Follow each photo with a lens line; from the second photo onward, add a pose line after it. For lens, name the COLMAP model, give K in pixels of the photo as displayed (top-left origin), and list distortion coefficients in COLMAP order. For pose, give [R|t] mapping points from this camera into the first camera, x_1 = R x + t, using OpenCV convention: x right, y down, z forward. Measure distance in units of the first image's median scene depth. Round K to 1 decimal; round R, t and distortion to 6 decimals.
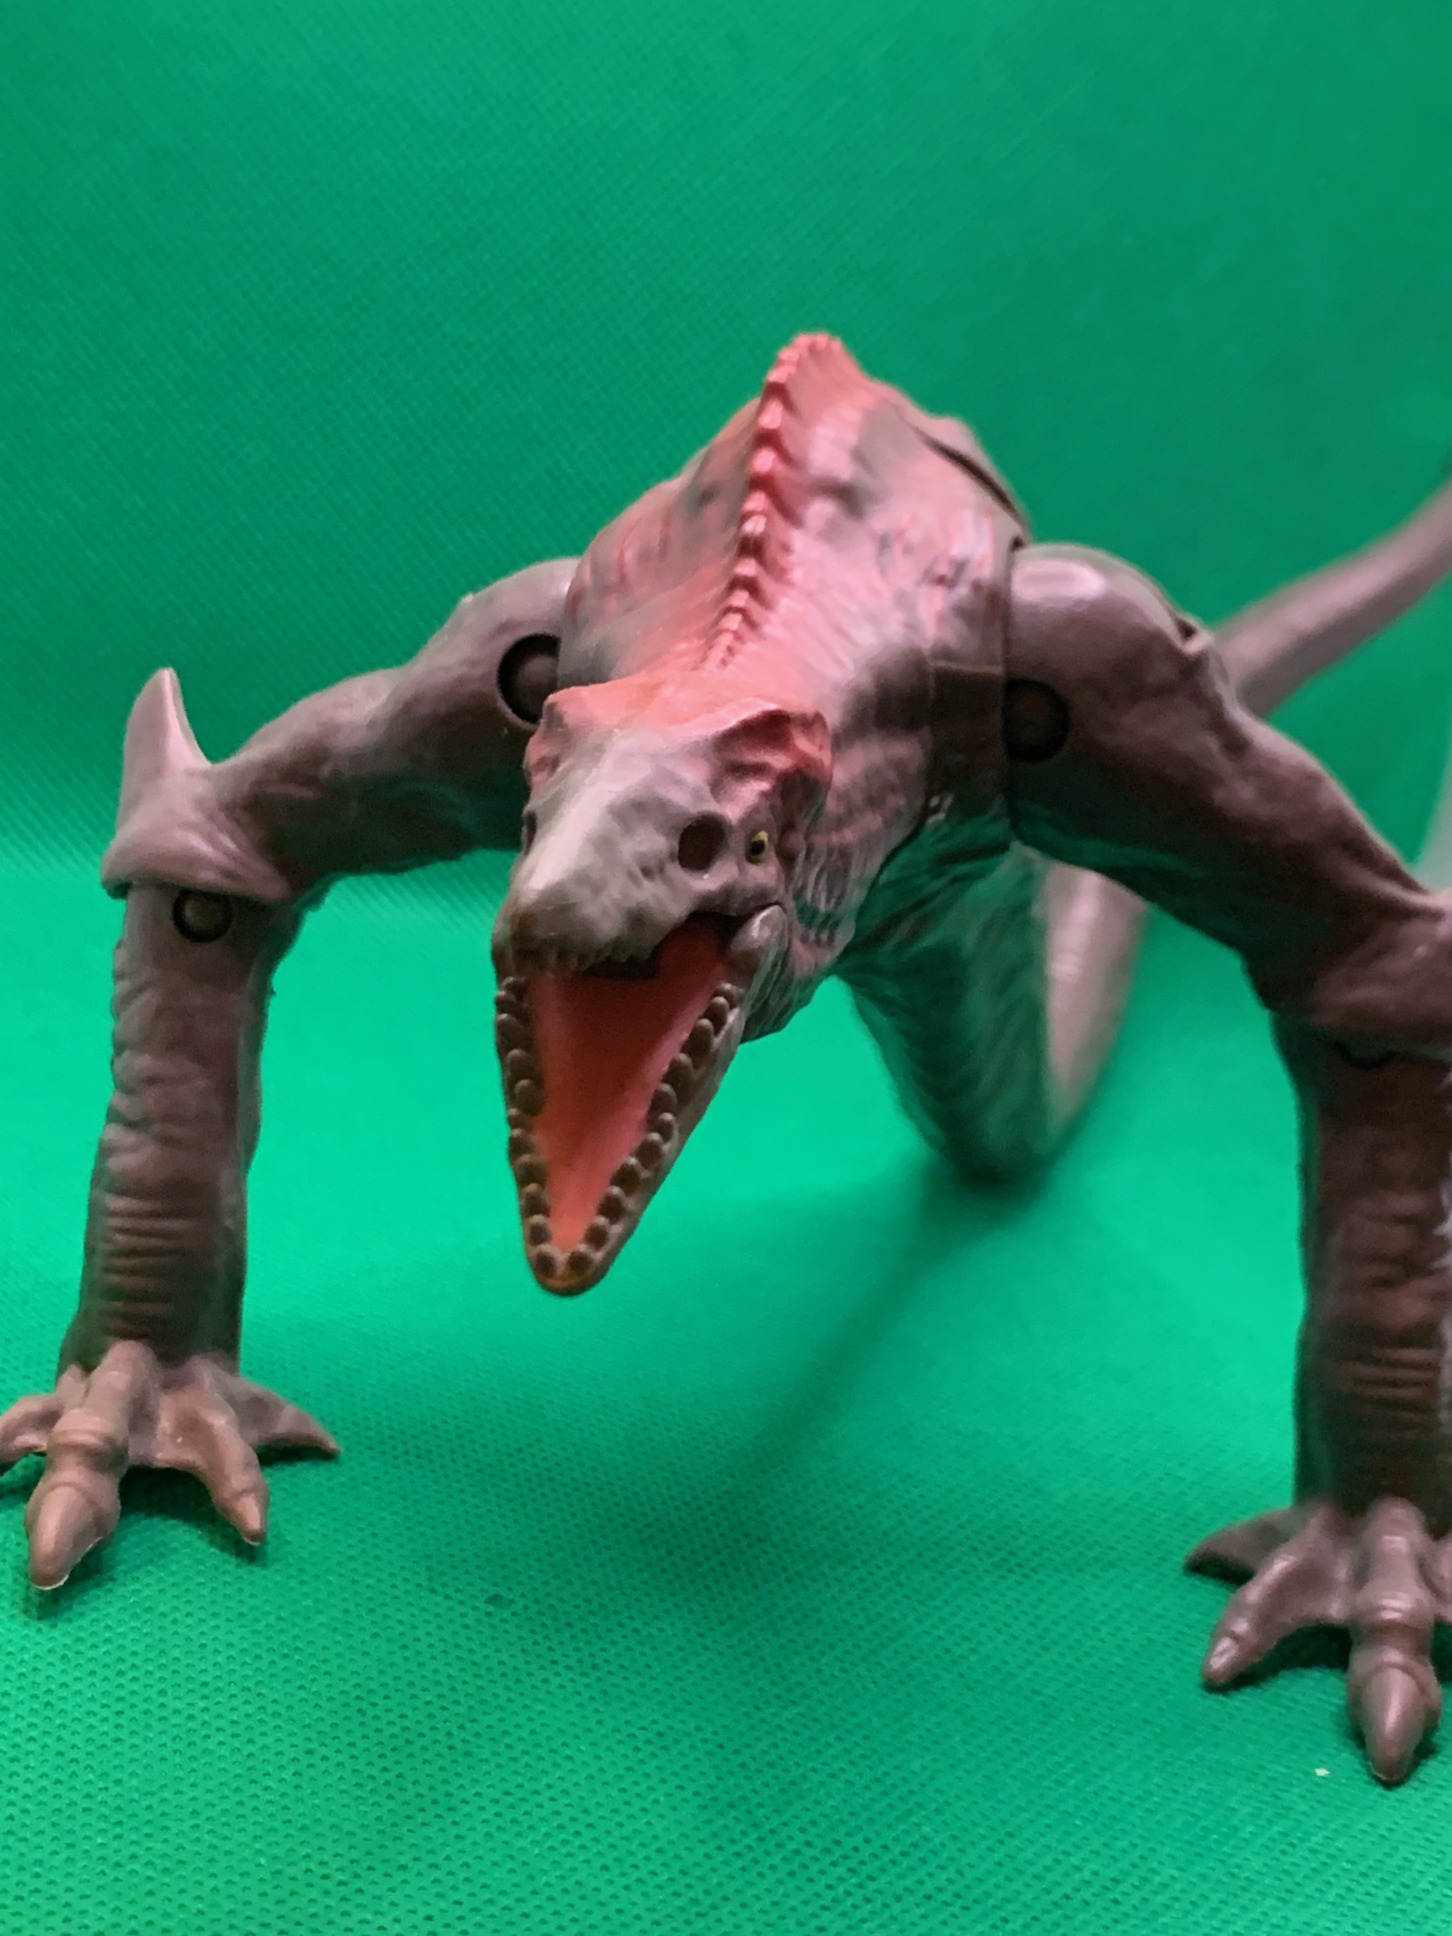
lens RADIAL K [[3055.0, 0, 767.1], [0, 3055.0, 926.1], [0, 0, 1]] dist [0.241470, -0.954862]
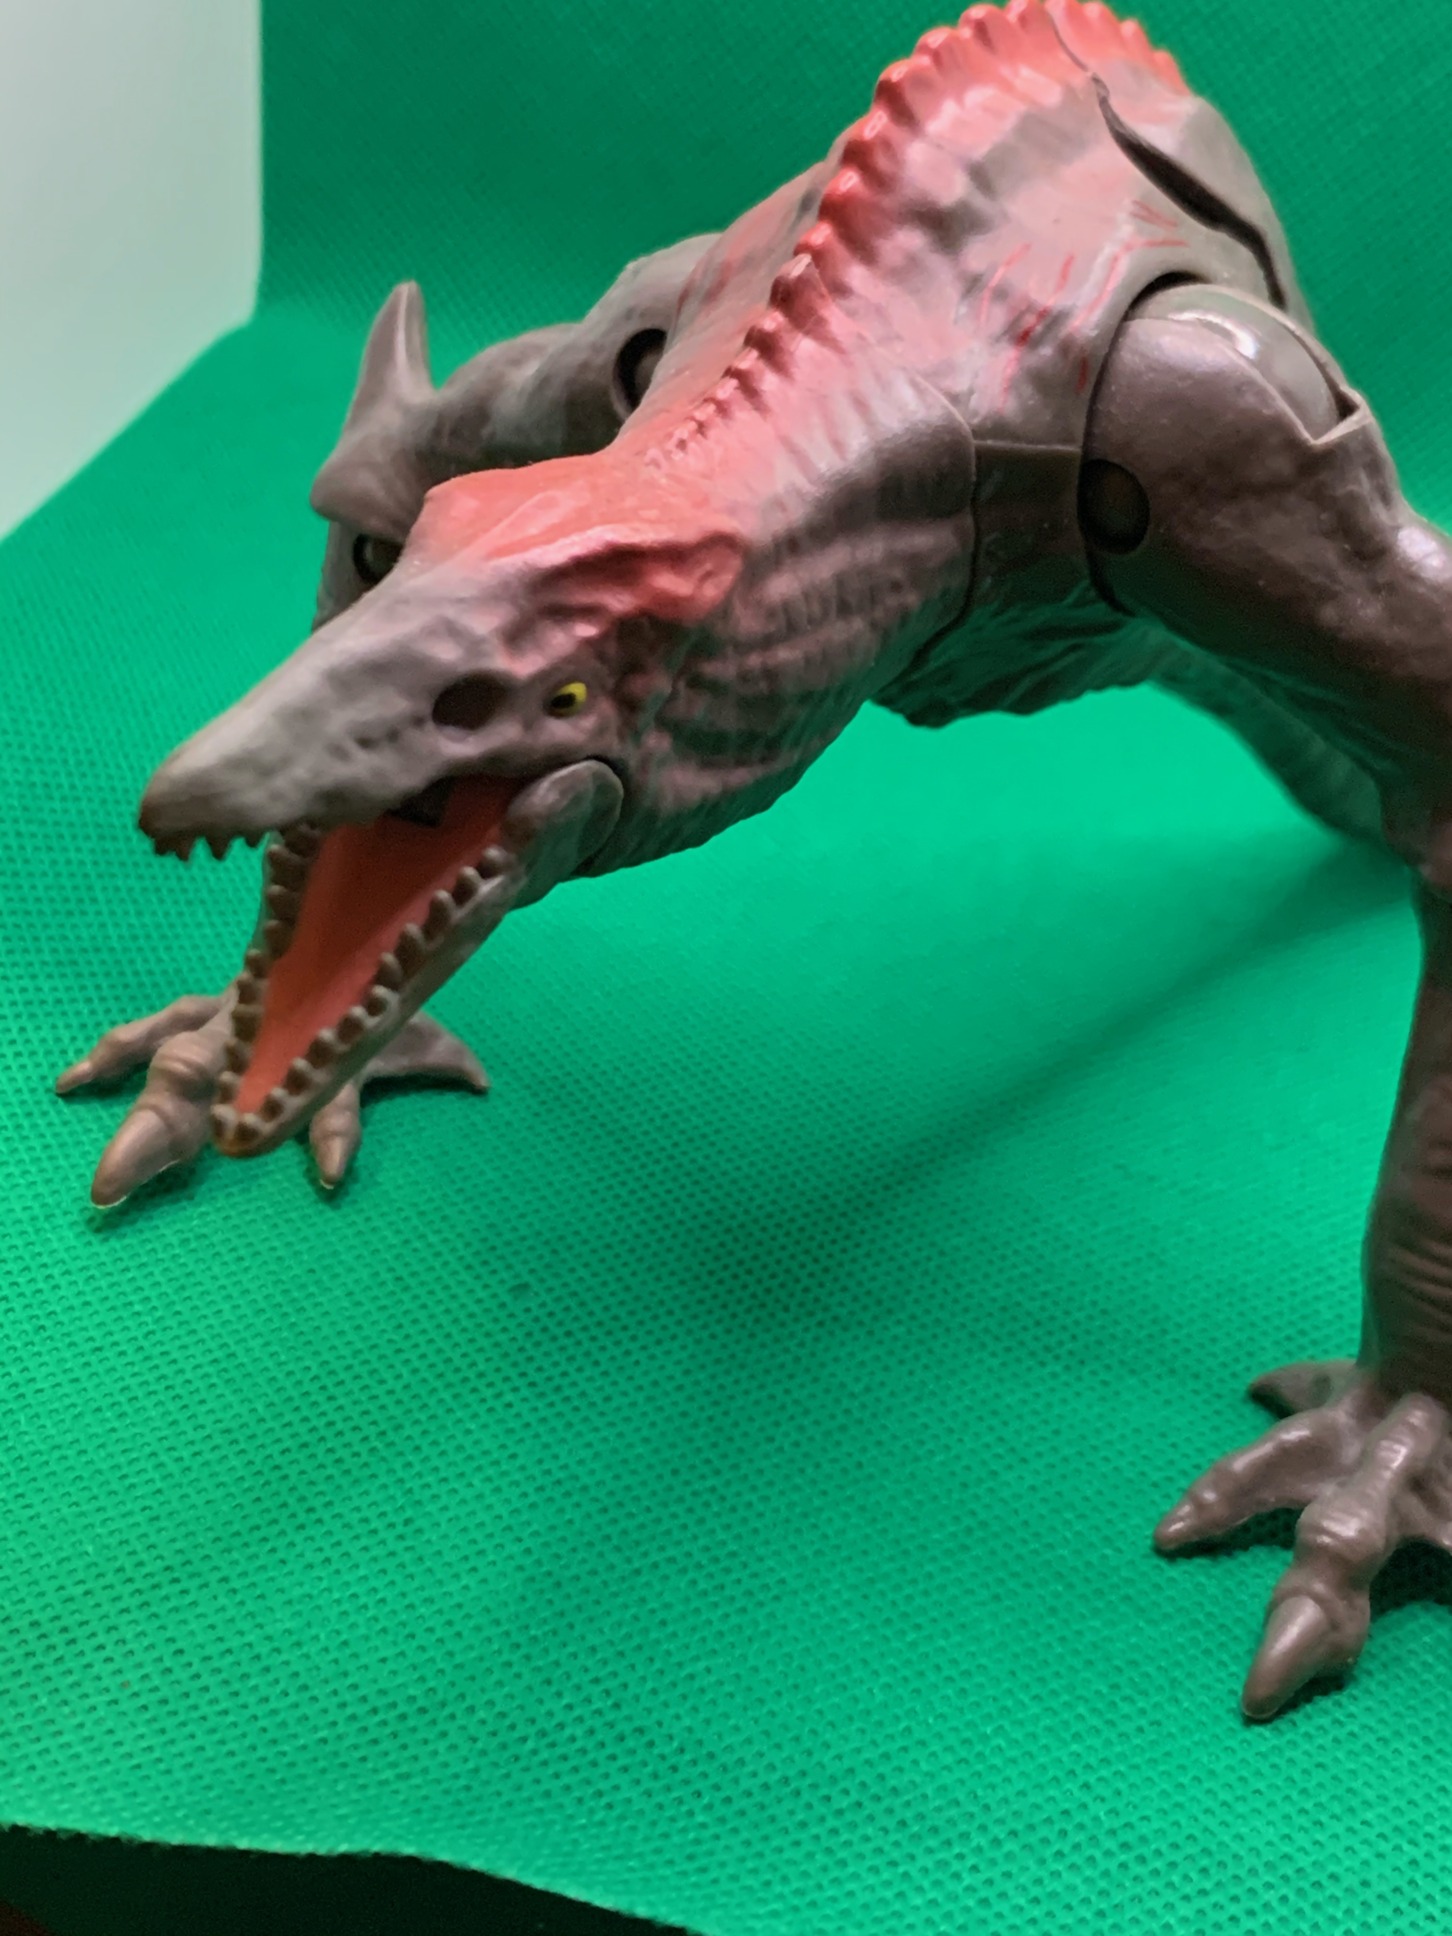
lens RADIAL K [[3055.0, 0, 767.1], [0, 3055.0, 926.1], [0, 0, 1]] dist [0.241470, -0.954862]
pose [[0.927759, 0.174417, -0.329911, 0.328616], [-0.091707, 0.963505, 0.251490, -0.175767], [0.361736, -0.203067, 0.909896, 0.140608]]
